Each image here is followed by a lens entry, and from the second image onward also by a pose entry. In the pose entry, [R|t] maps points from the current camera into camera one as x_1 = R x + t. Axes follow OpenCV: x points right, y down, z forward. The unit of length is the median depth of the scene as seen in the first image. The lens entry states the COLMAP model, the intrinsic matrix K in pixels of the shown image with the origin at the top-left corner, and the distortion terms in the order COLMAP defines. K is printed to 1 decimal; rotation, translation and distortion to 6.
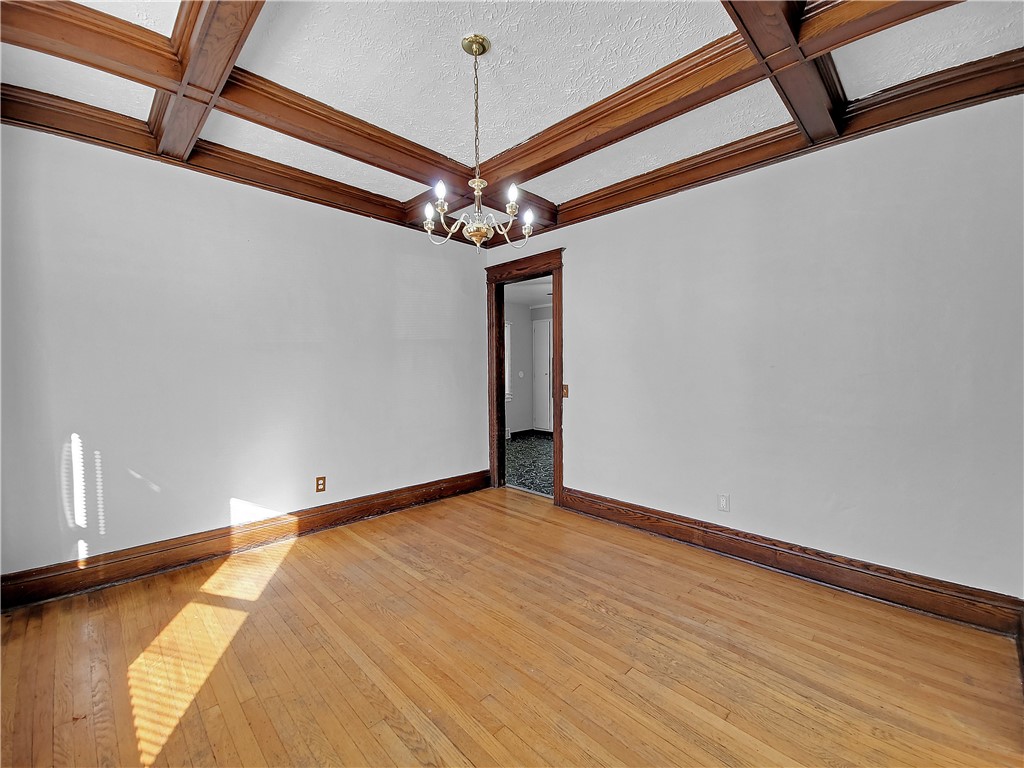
lens RADIAL K [[422.4, 0, 508.8], [0, 422.4, 374.6], [0, 0, 1]] dist [0.000418, -0.000127]
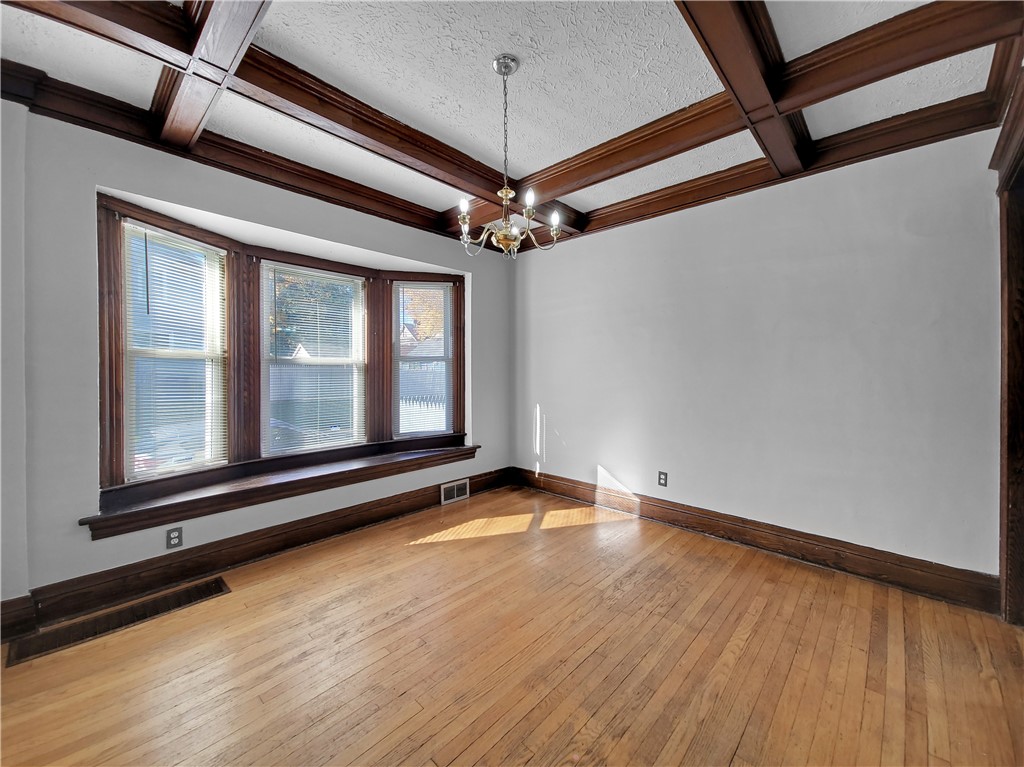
lens RADIAL K [[407.2, 0, 514.0], [0, 407.2, 373.4], [0, 0, 1]] dist [0.023744, -0.000252]
pose [[0.047825, 0.009152, -0.998814, 0.707805], [-0.012722, 0.999882, 0.008552, -0.007452], [0.998775, 0.012298, 0.047935, 0.751407]]
